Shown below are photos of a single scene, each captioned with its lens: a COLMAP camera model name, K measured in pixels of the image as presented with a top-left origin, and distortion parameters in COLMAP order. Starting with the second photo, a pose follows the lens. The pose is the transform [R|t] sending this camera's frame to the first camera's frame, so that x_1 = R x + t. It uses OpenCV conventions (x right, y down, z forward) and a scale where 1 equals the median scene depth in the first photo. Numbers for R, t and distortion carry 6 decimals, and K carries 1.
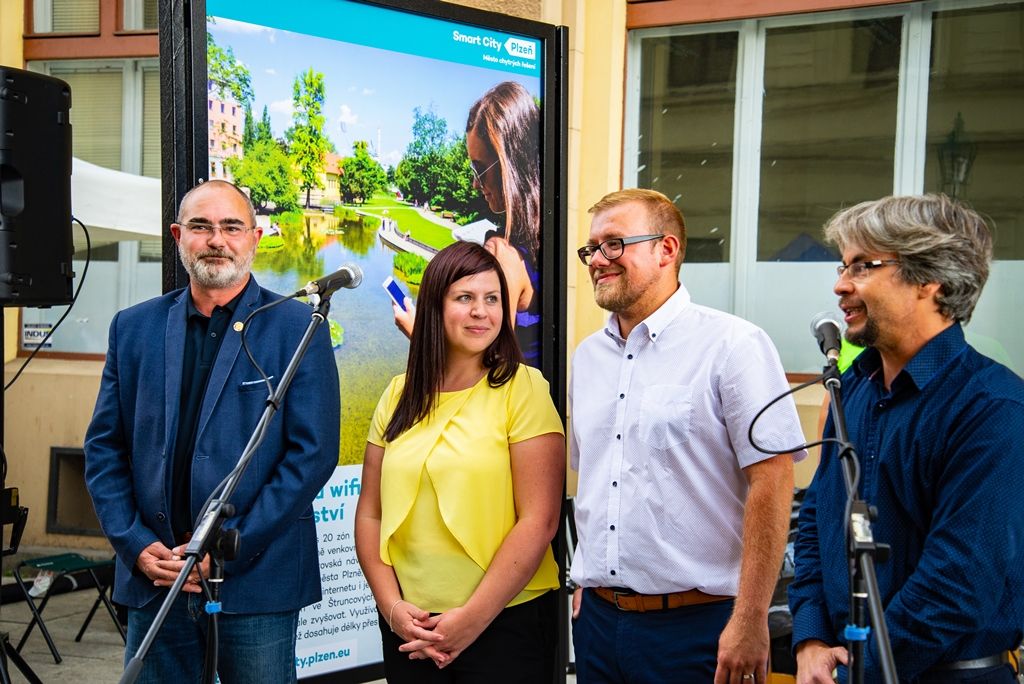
lens RADIAL K [[1579.2, 0, 514.1], [0, 1579.2, 343.9], [0, 0, 1]] dist [0.310352, 0.000000]
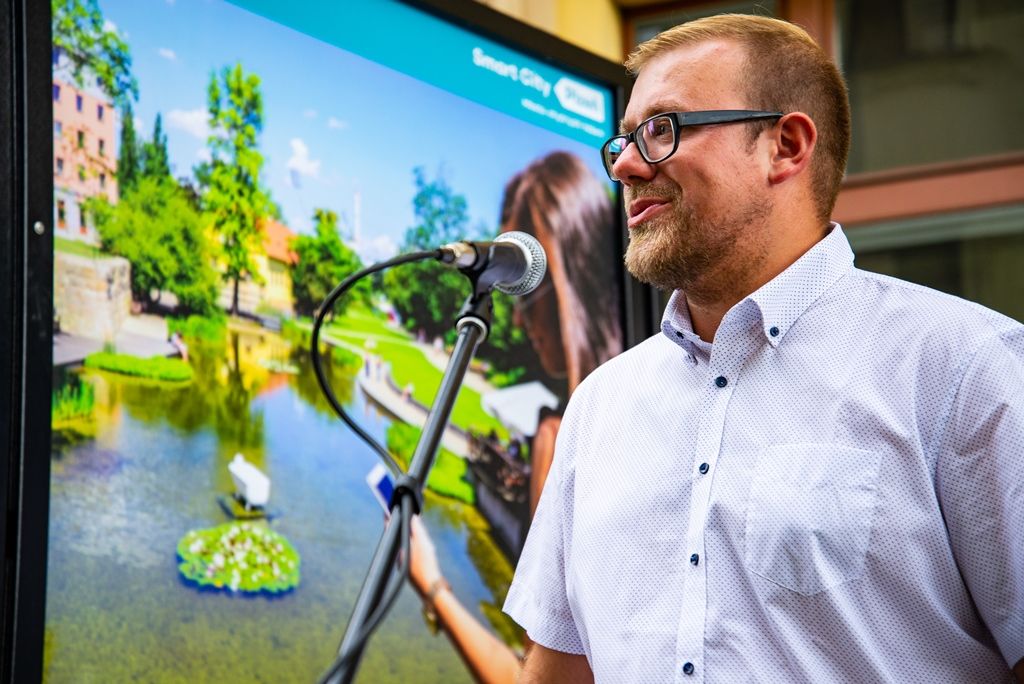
lens RADIAL K [[2316.6, 0, 516.7], [0, 2316.6, 343.5], [0, 0, 1]] dist [0.672121, 0.000000]
pose [[0.995629, -0.016474, 0.091928, -0.103374], [0.038894, 0.968040, -0.247761, 0.109922], [-0.084908, 0.250254, 0.964450, 0.248634]]
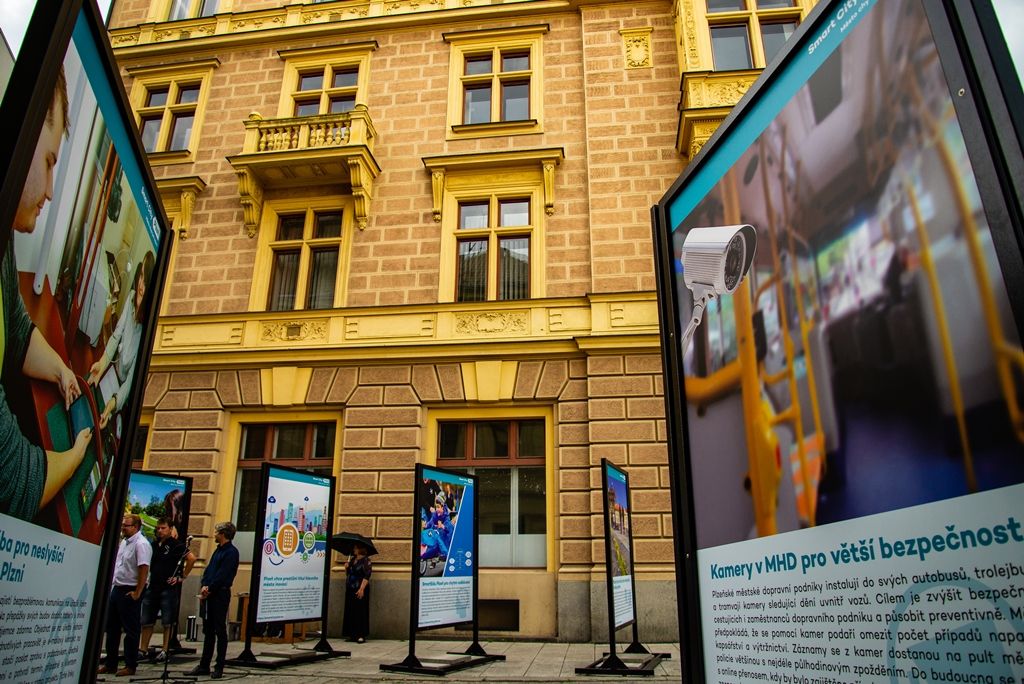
lens RADIAL K [[720.2, 0, 516.6], [0, 720.2, 338.1], [0, 0, 1]] dist [-0.070820, 0.026070]
pose [[0.948592, 0.083439, 0.305304, 0.289006], [0.018069, 0.948774, -0.315440, 0.090562], [-0.315985, 0.304740, 0.898492, -1.381566]]
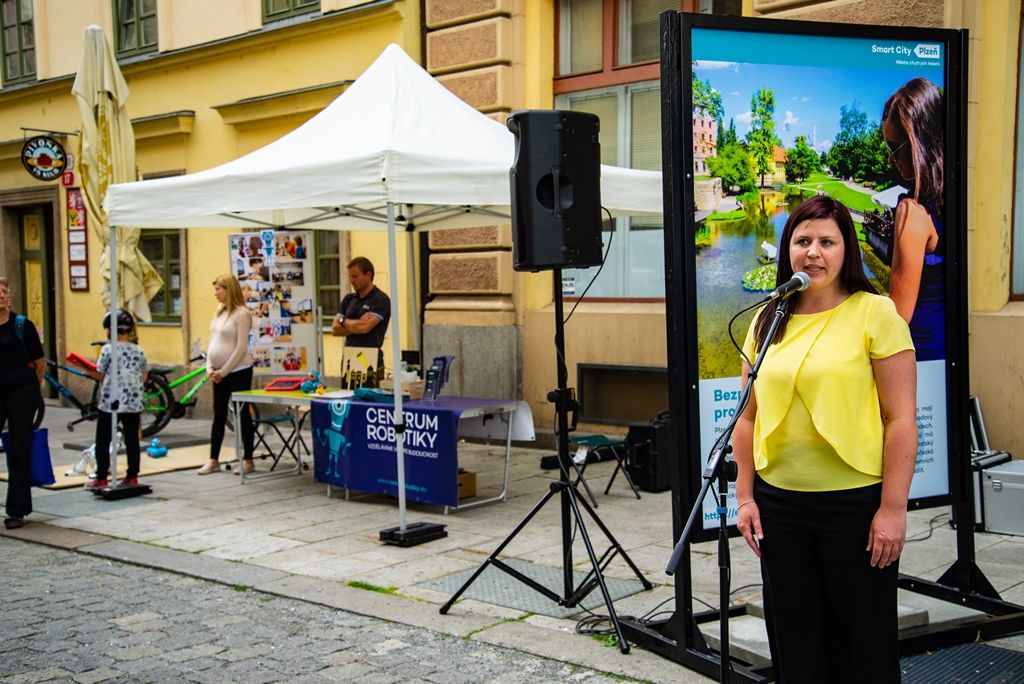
lens RADIAL K [[1218.9, 0, 515.6], [0, 1218.9, 345.1], [0, 0, 1]] dist [0.188814, 0.000000]
pose [[0.950804, -0.022374, -0.308984, -0.004163], [0.037211, 0.998416, 0.042207, -0.001476], [0.307550, -0.051629, 0.950130, -0.098058]]
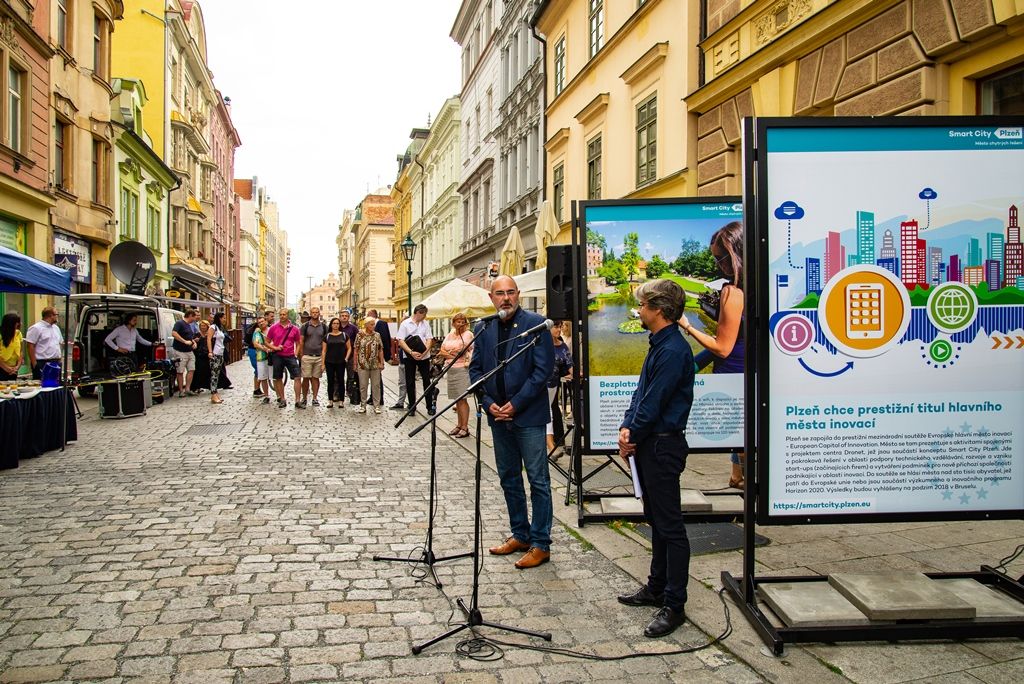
lens RADIAL K [[720.2, 0, 513.9], [0, 720.2, 348.9], [0, 0, 1]] dist [-0.070820, 0.026070]
pose [[0.629149, 0.000908, -0.777284, 0.685145], [0.018234, 0.999707, 0.015927, 0.008046], [0.777071, -0.024193, 0.628948, 0.043570]]
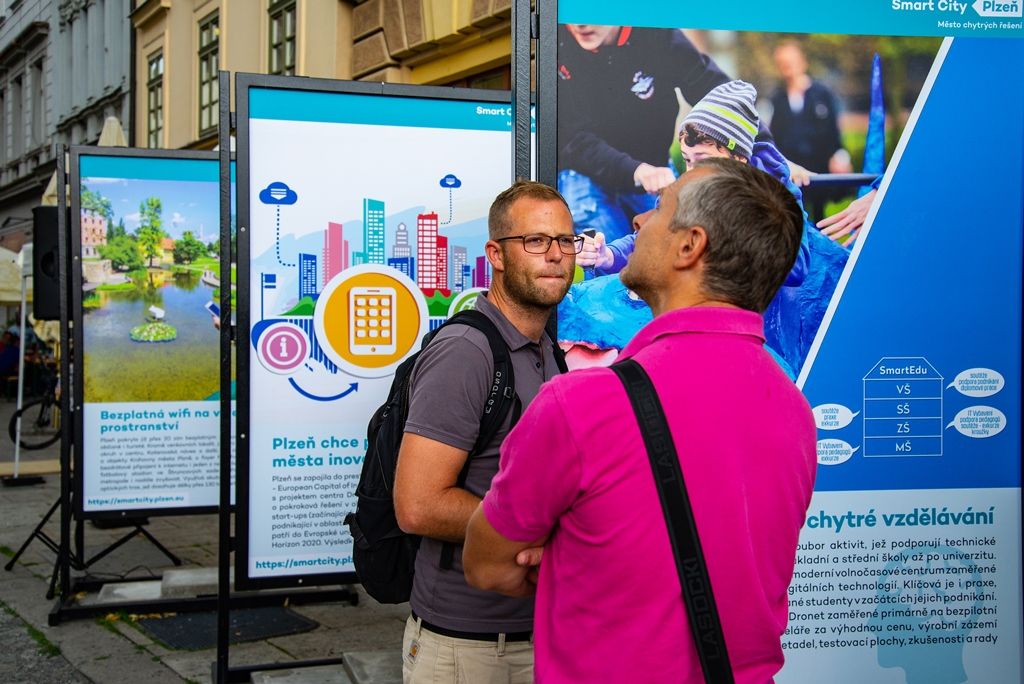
lens RADIAL K [[1228.0, 0, 510.3], [0, 1228.0, 349.9], [0, 0, 1]] dist [0.146311, 0.000000]
pose [[0.829780, 0.002879, -0.558083, 1.029807], [0.001421, 0.999973, 0.007271, 0.004148], [0.558089, -0.006827, 0.829753, -0.014295]]
